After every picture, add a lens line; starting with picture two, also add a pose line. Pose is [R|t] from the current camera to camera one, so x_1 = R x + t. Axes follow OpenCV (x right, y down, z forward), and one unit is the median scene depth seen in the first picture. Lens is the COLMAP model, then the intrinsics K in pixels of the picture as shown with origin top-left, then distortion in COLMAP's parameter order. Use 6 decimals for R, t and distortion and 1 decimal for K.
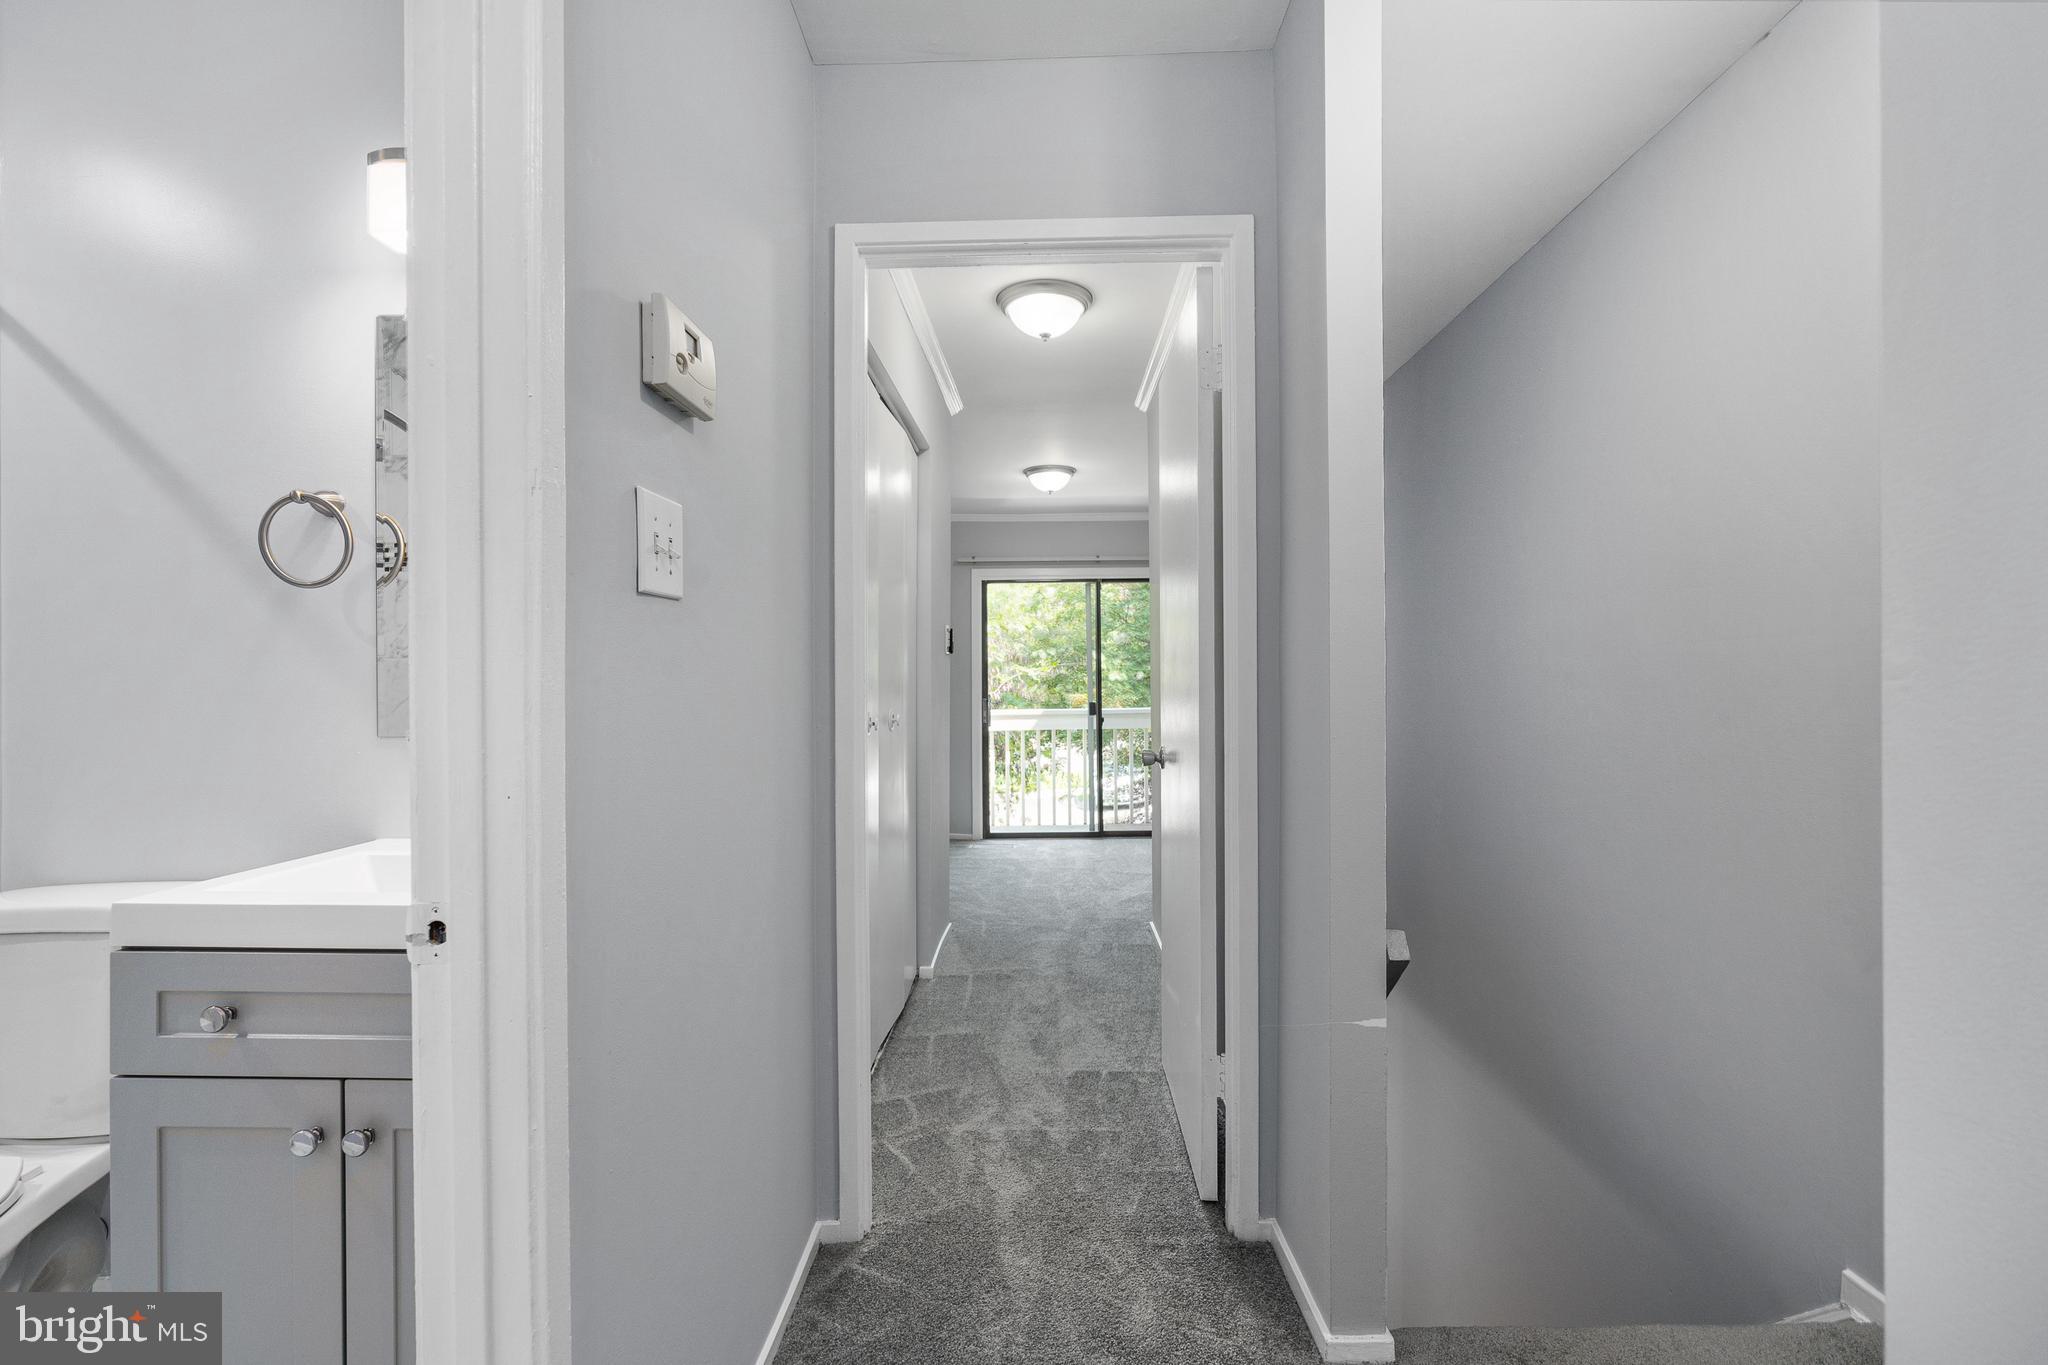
lens RADIAL K [[919.1, 0, 1020.5], [0, 919.1, 682.9], [0, 0, 1]] dist [-0.006107, 0.000618]
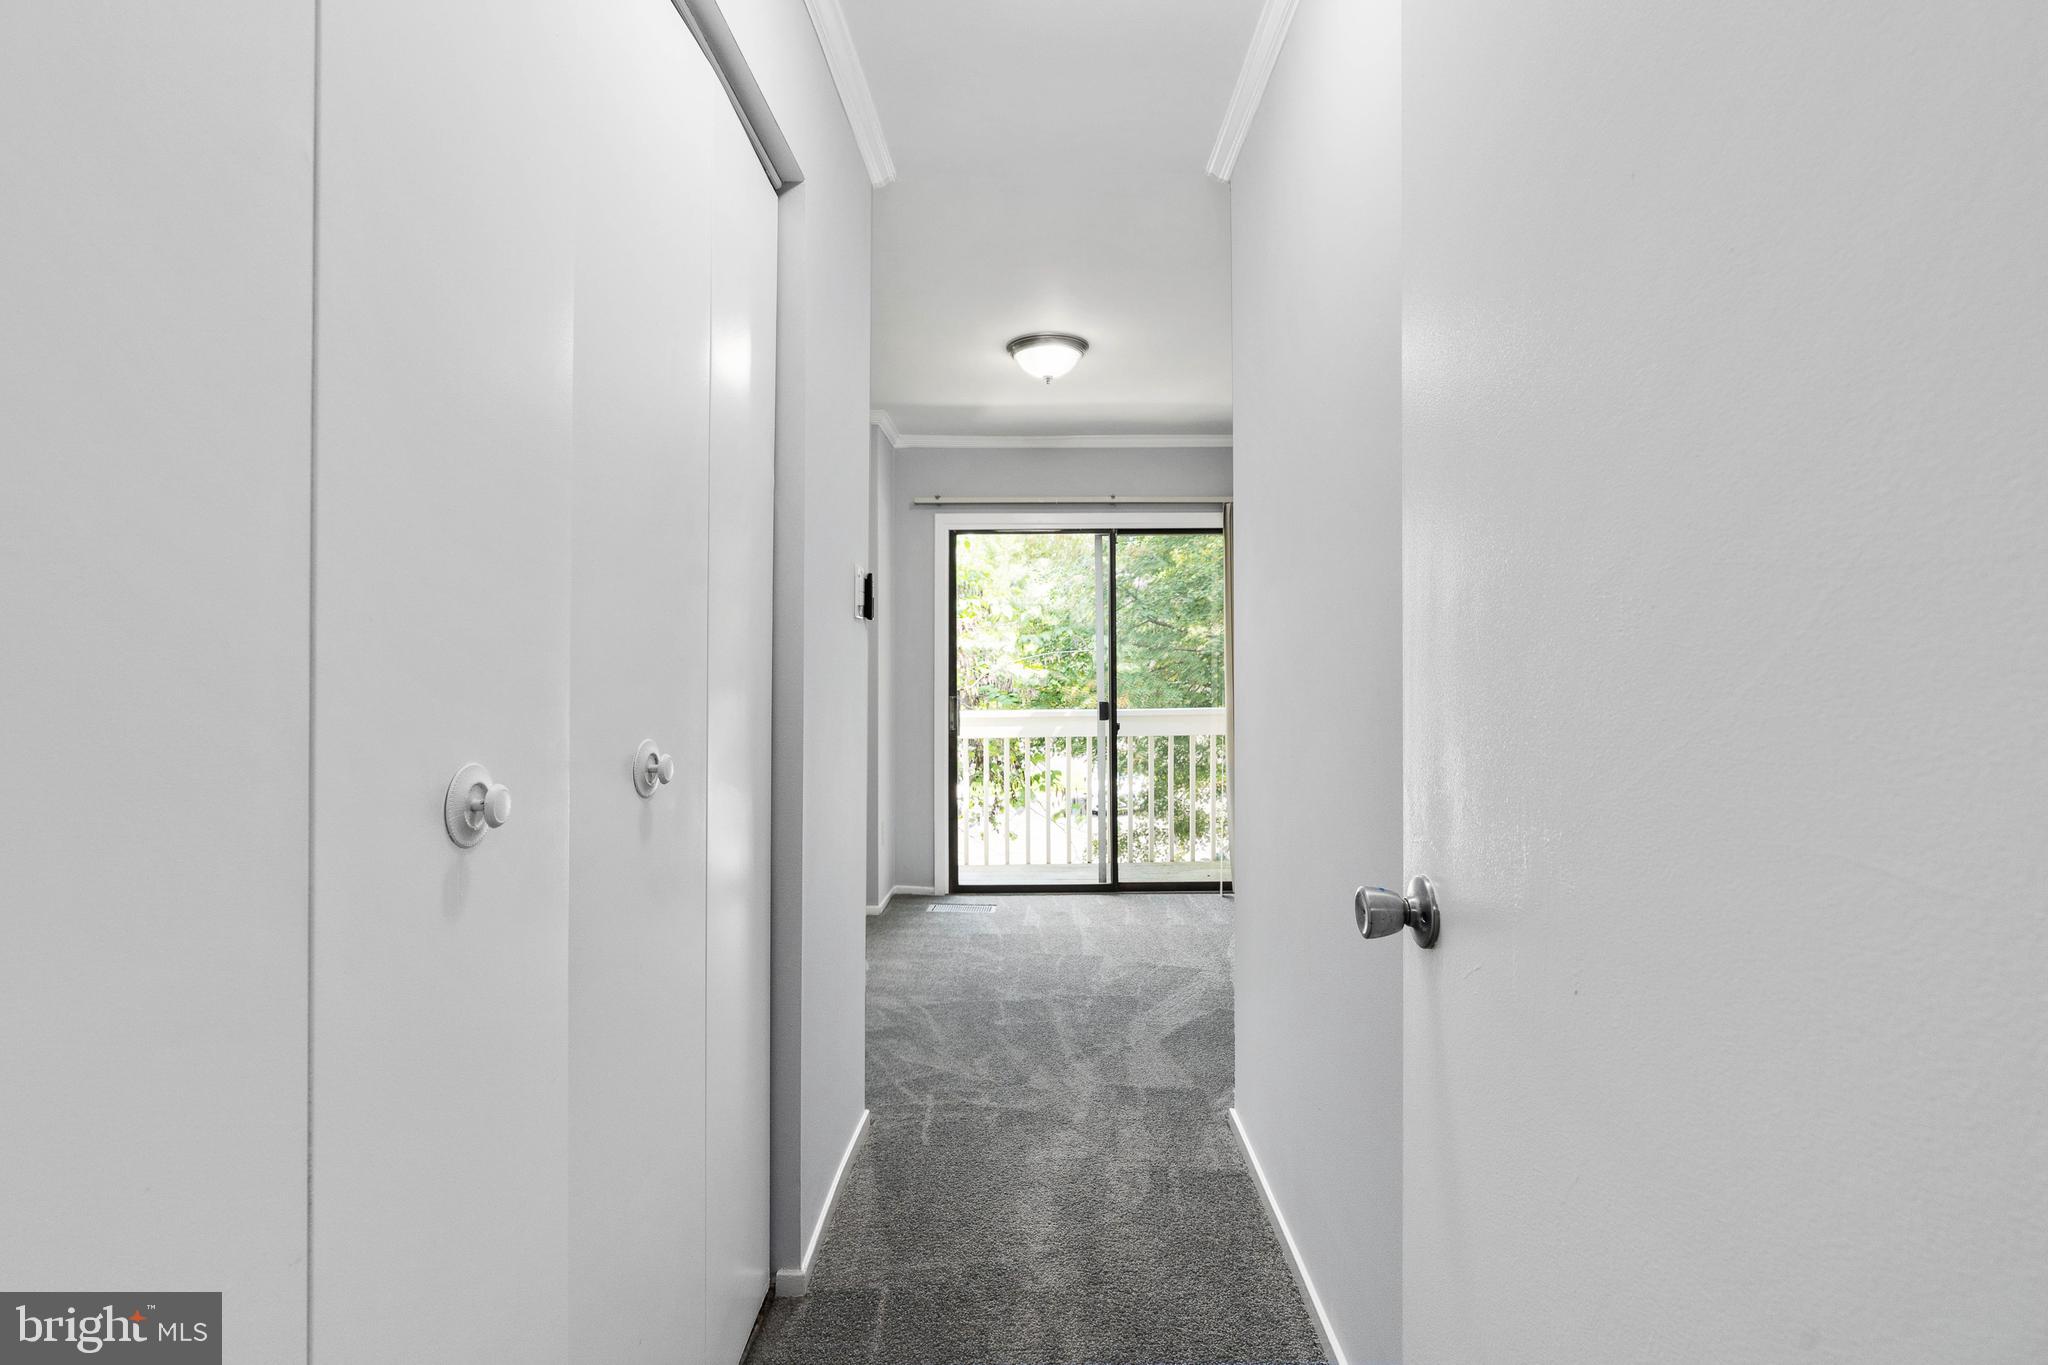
lens RADIAL K [[1005.7, 0, 1024.0], [0, 1005.7, 682.5], [0, 0, 1]] dist [0.000115, 0.000002]
pose [[0.999855, 0.004418, 0.016448, 0.003580], [-0.004561, 0.999952, 0.008642, -0.000217], [-0.016409, -0.008716, 0.999827, 0.222490]]
